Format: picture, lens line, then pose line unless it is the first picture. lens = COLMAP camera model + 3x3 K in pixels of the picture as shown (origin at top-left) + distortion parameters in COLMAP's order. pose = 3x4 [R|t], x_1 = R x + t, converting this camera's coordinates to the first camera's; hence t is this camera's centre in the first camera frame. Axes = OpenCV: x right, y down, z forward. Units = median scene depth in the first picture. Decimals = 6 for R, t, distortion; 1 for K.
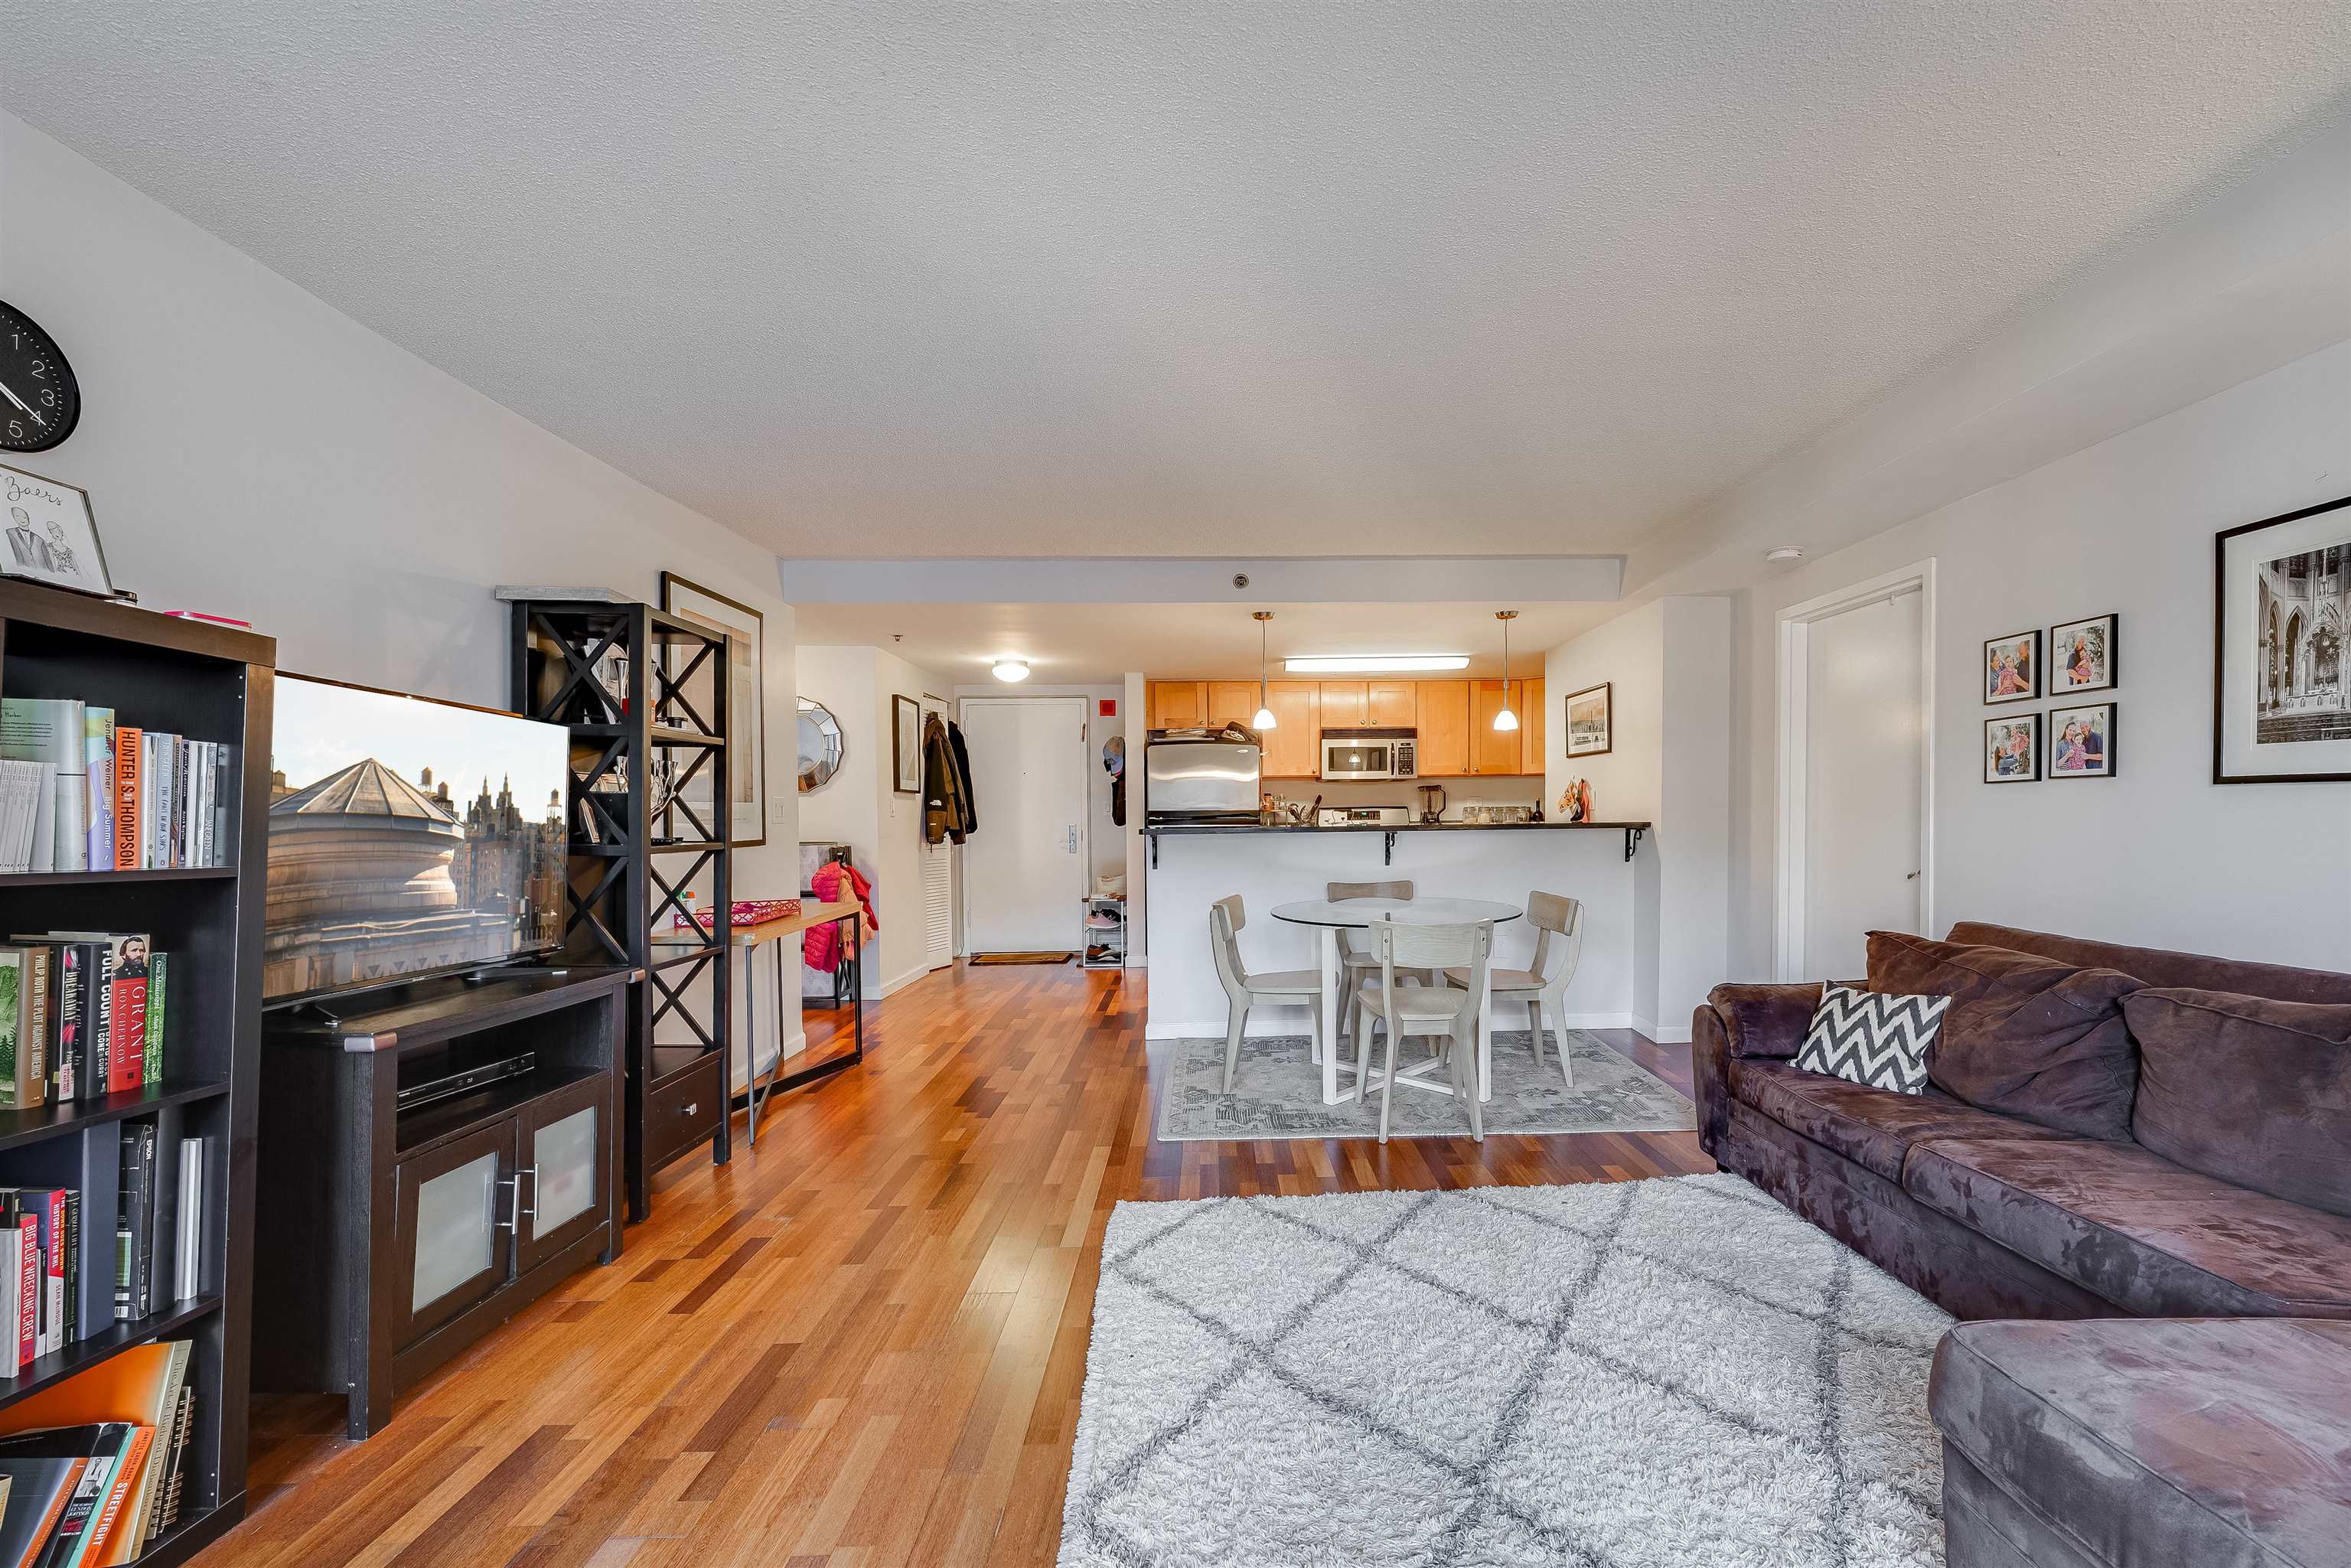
lens RADIAL K [[1011.3, 0, 1241.0], [0, 1011.3, 836.1], [0, 0, 1]] dist [-0.009791, 0.000400]
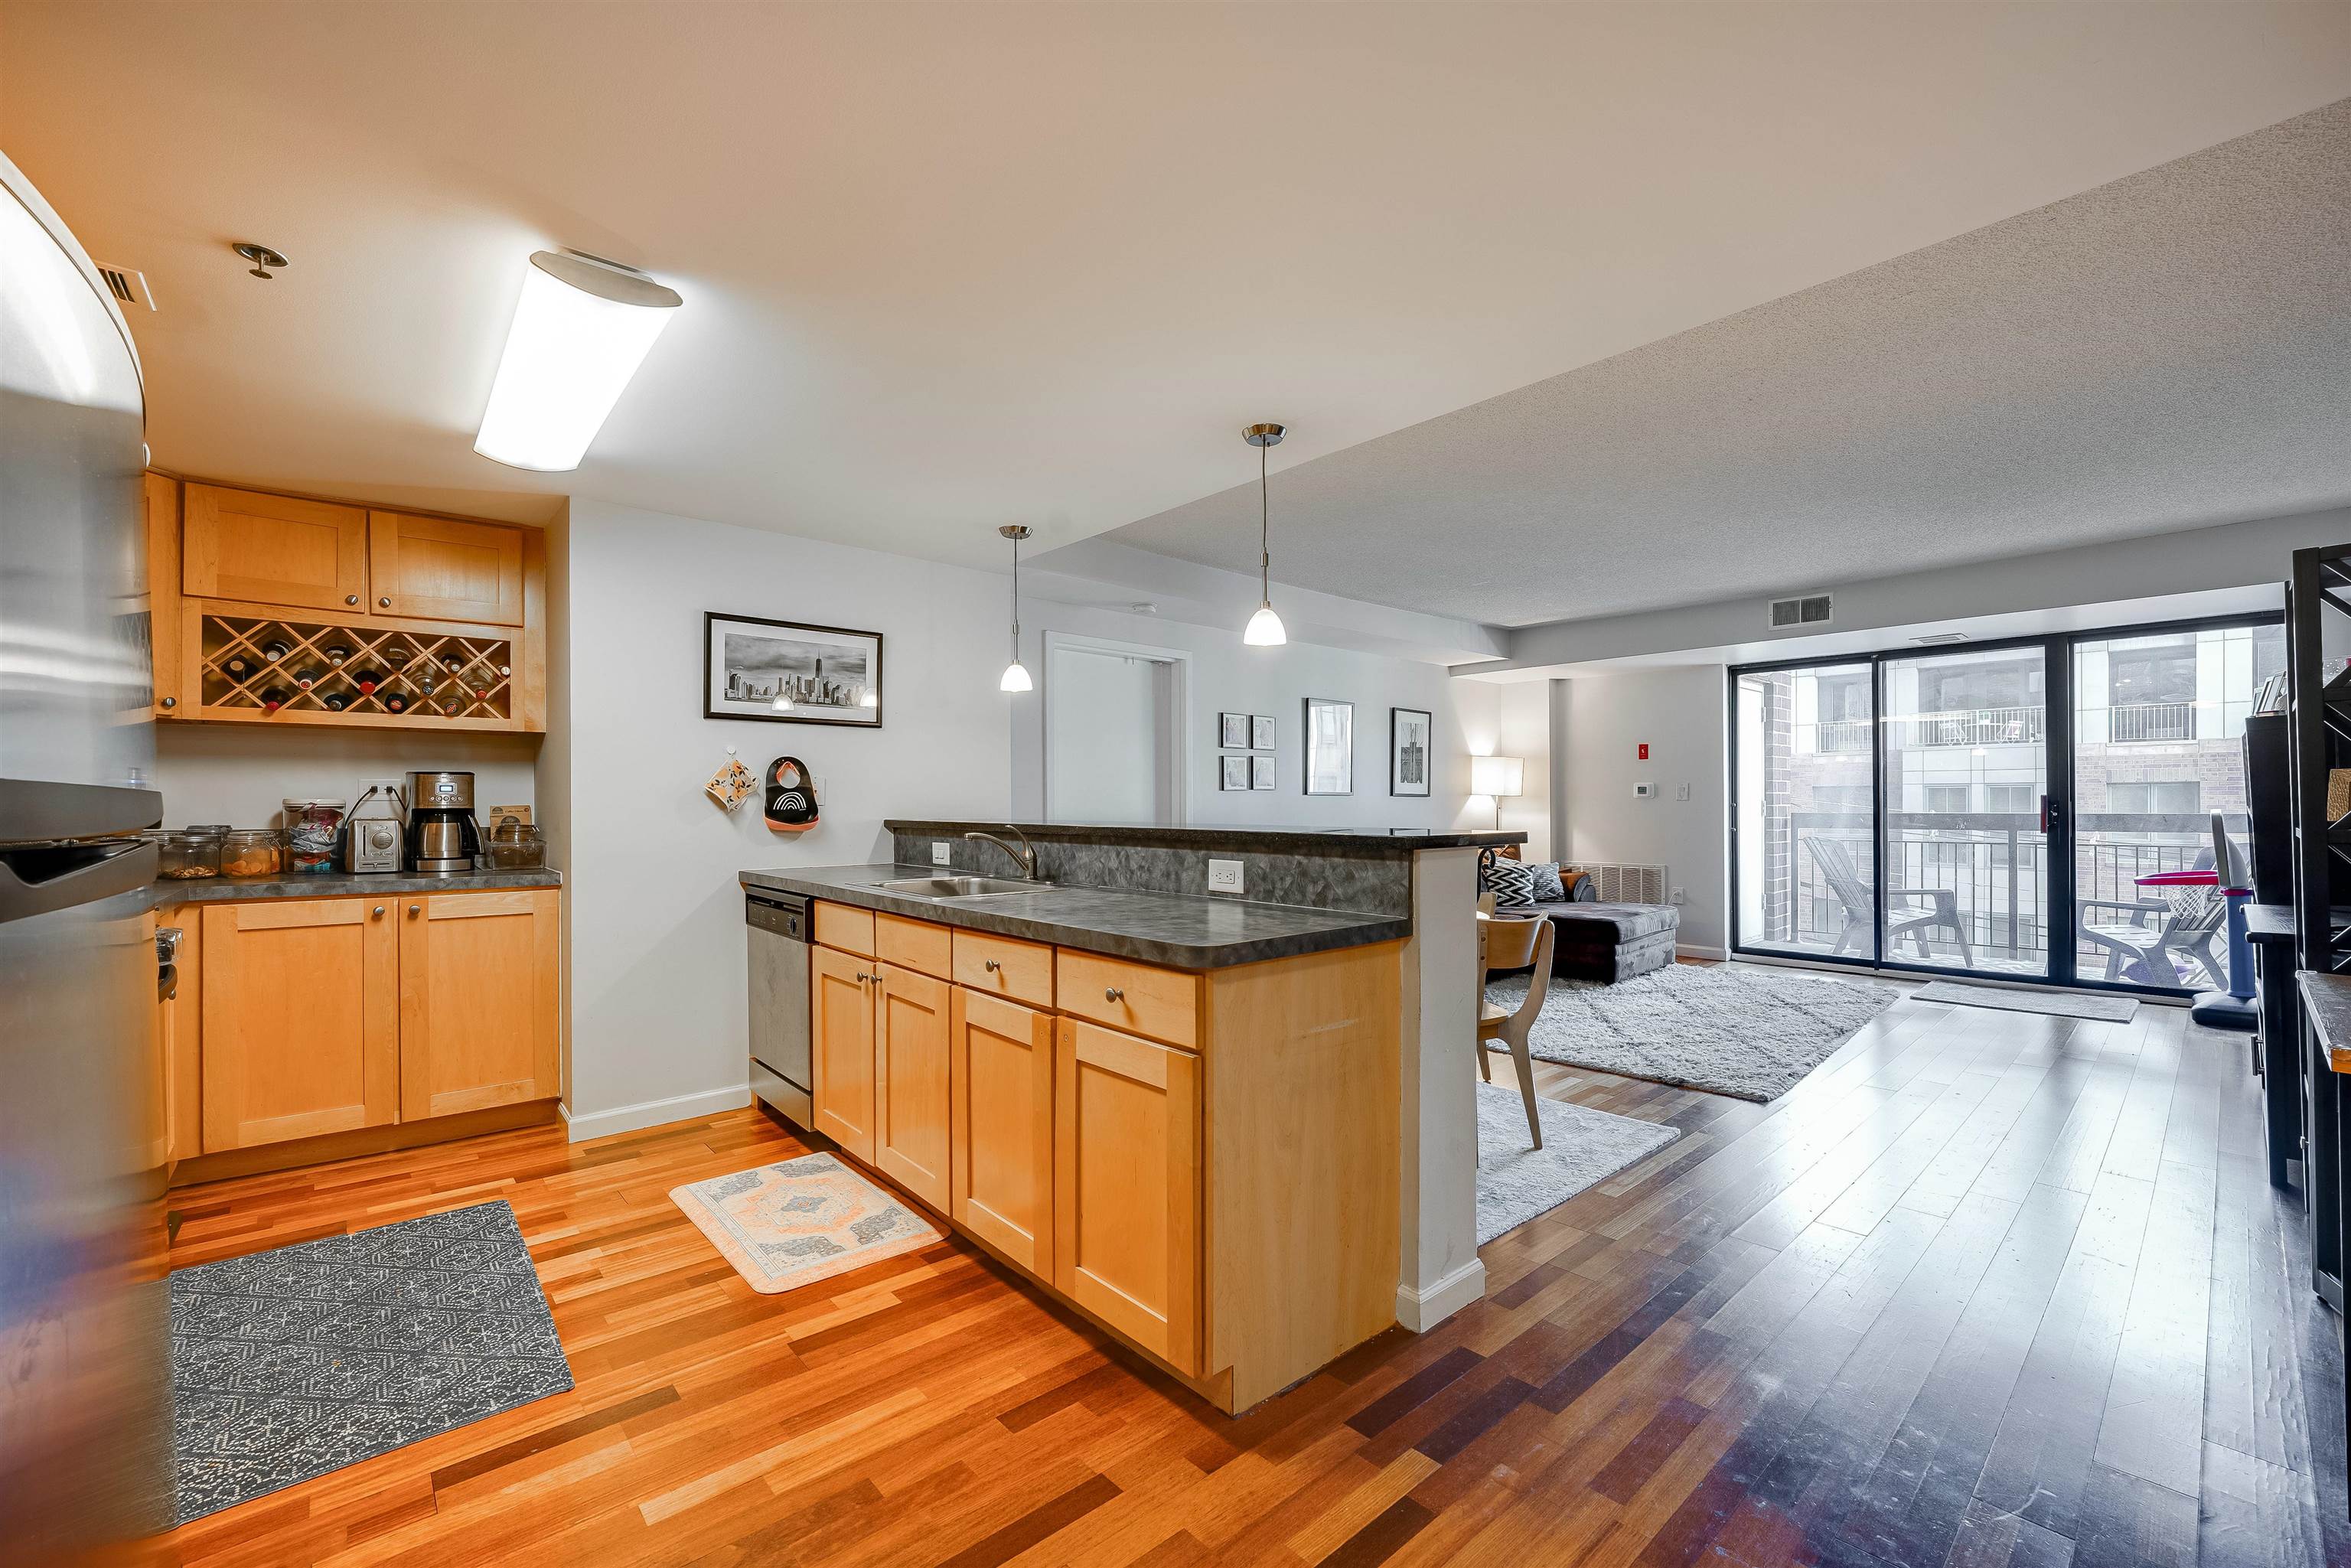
lens RADIAL K [[958.8, 0, 1178.7], [0, 958.8, 806.1], [0, 0, 1]] dist [-0.013184, 0.000424]
pose [[-0.644367, 0.010890, 0.764639, -0.442866], [0.028958, 0.999529, 0.010169, -0.036644], [-0.764168, 0.028695, -0.644379, 1.809428]]
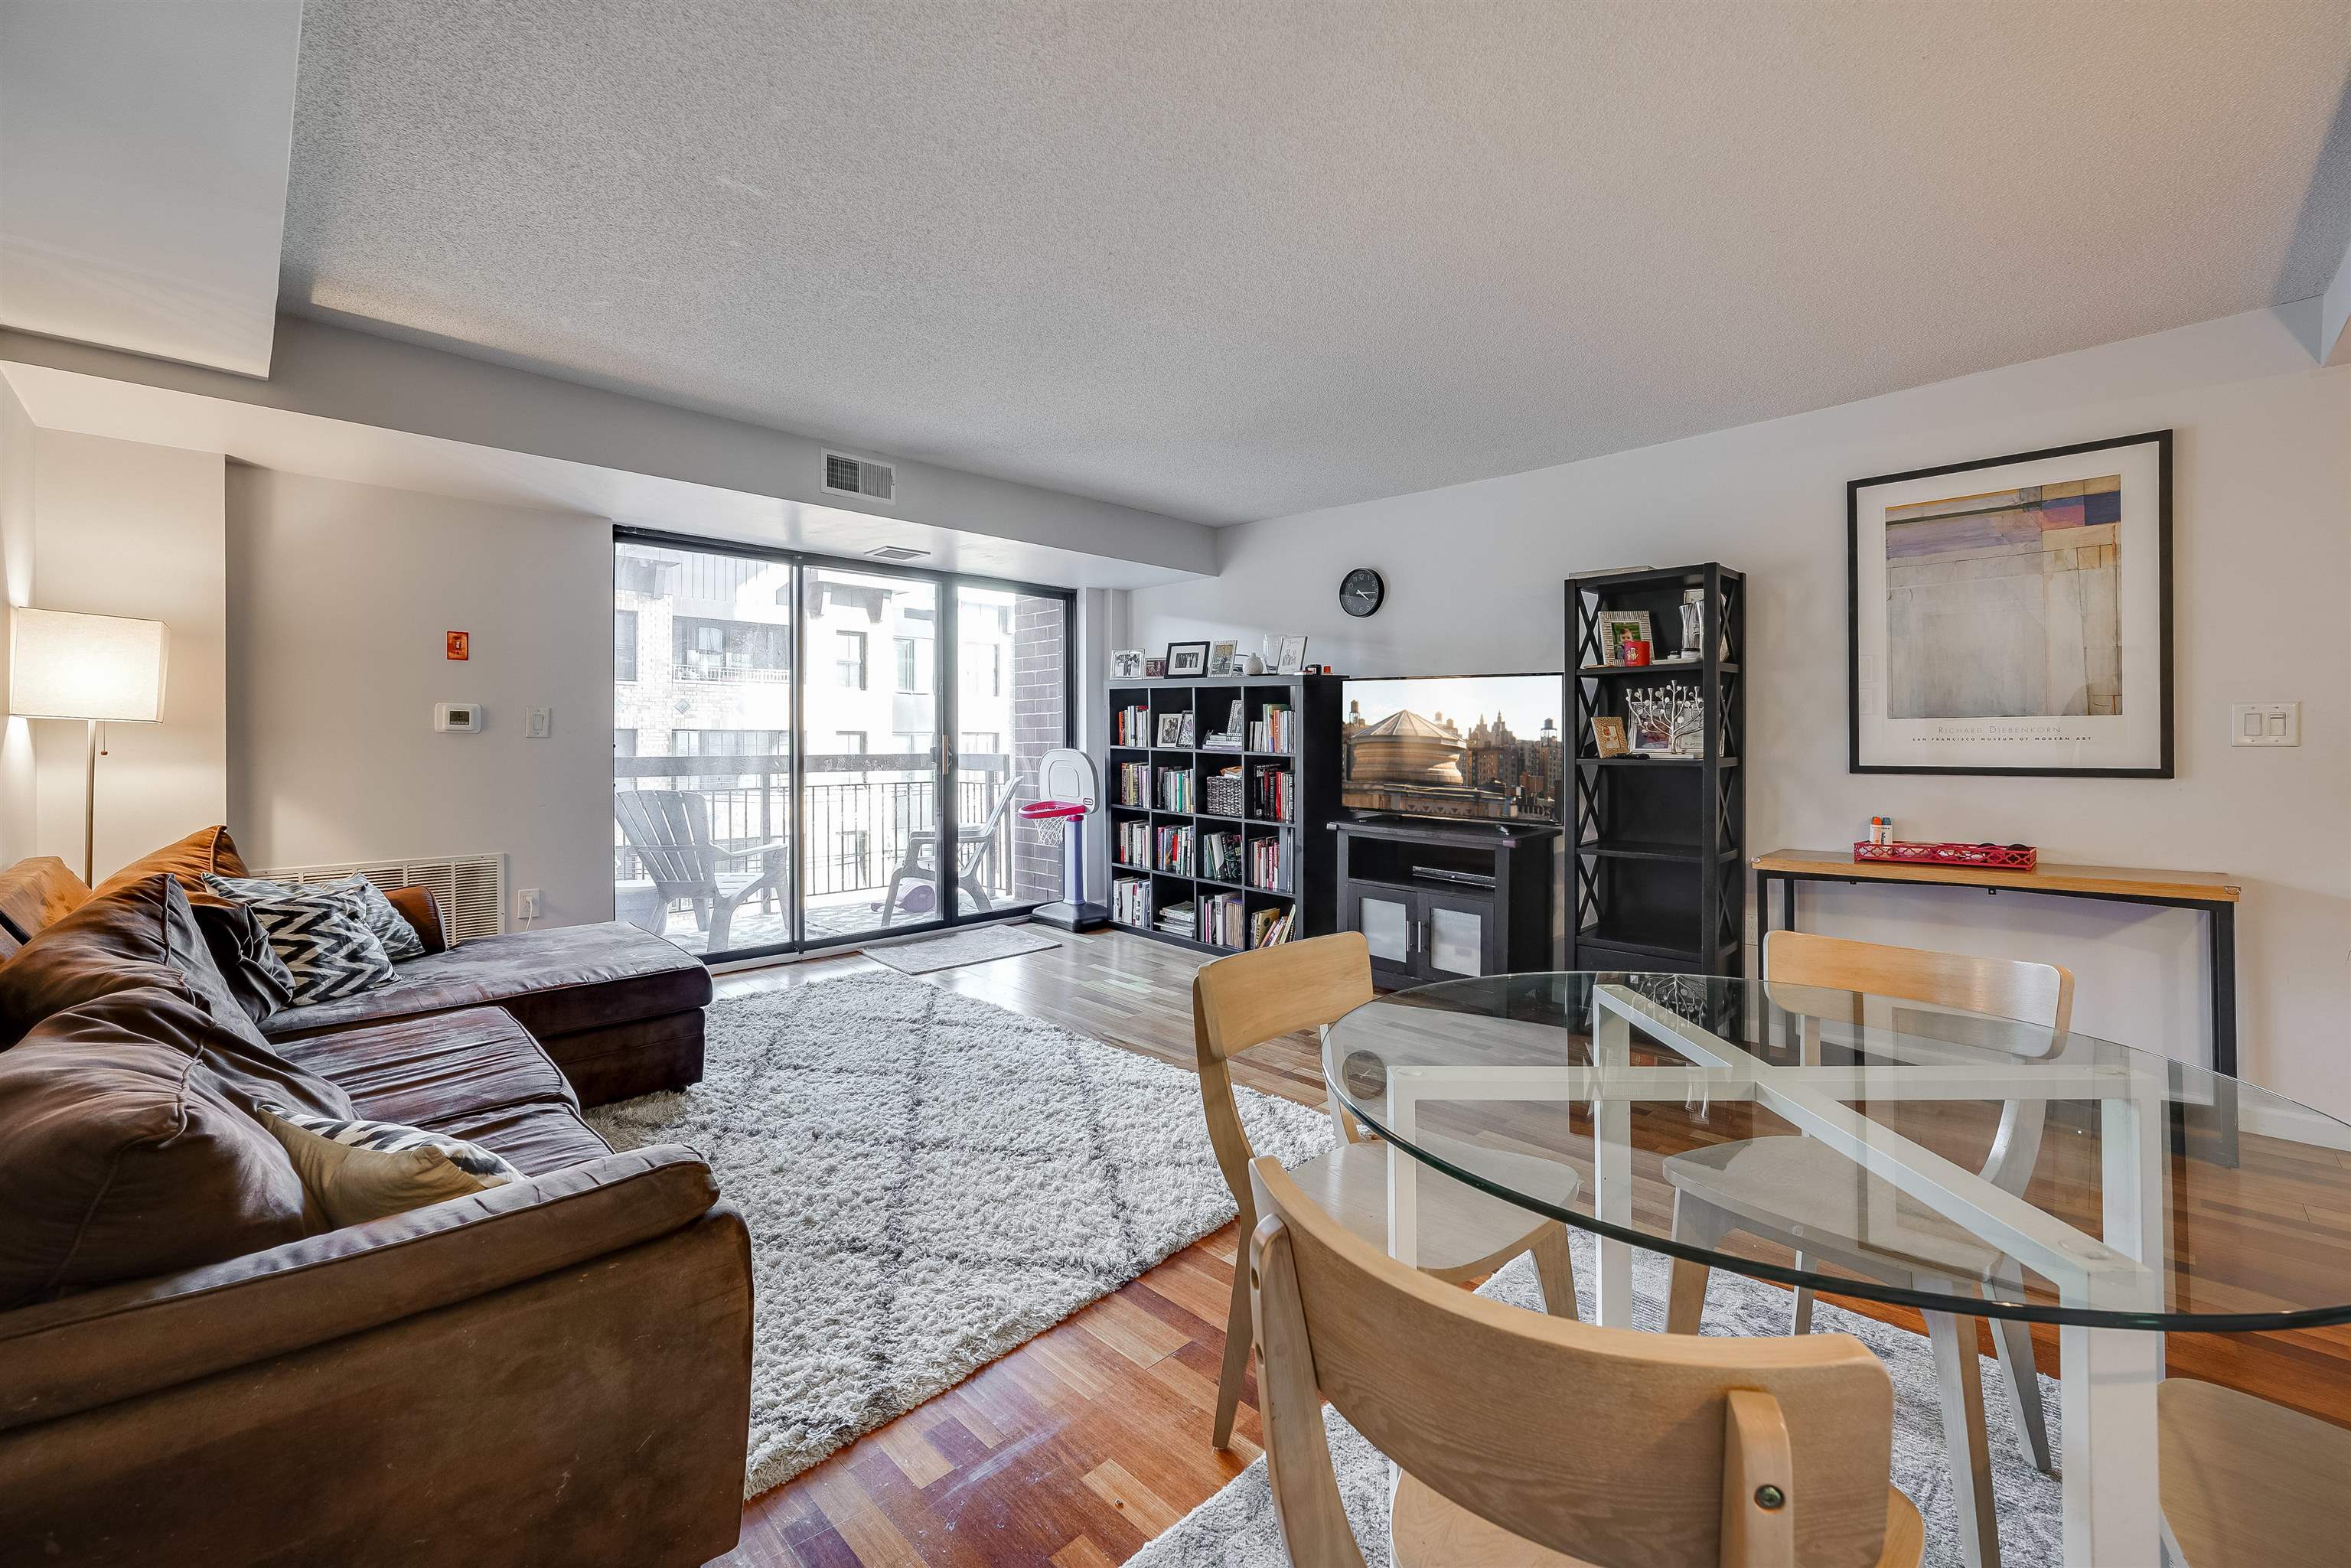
lens RADIAL K [[956.9, 0, 1168.4], [0, 956.9, 768.4], [0, 0, 1]] dist [-0.009351, 0.000410]
pose [[-0.734992, 0.026849, -0.677544, 0.501323], [-0.009152, 0.998732, 0.049504, -0.026053], [0.678014, 0.042586, -0.733814, 1.170852]]
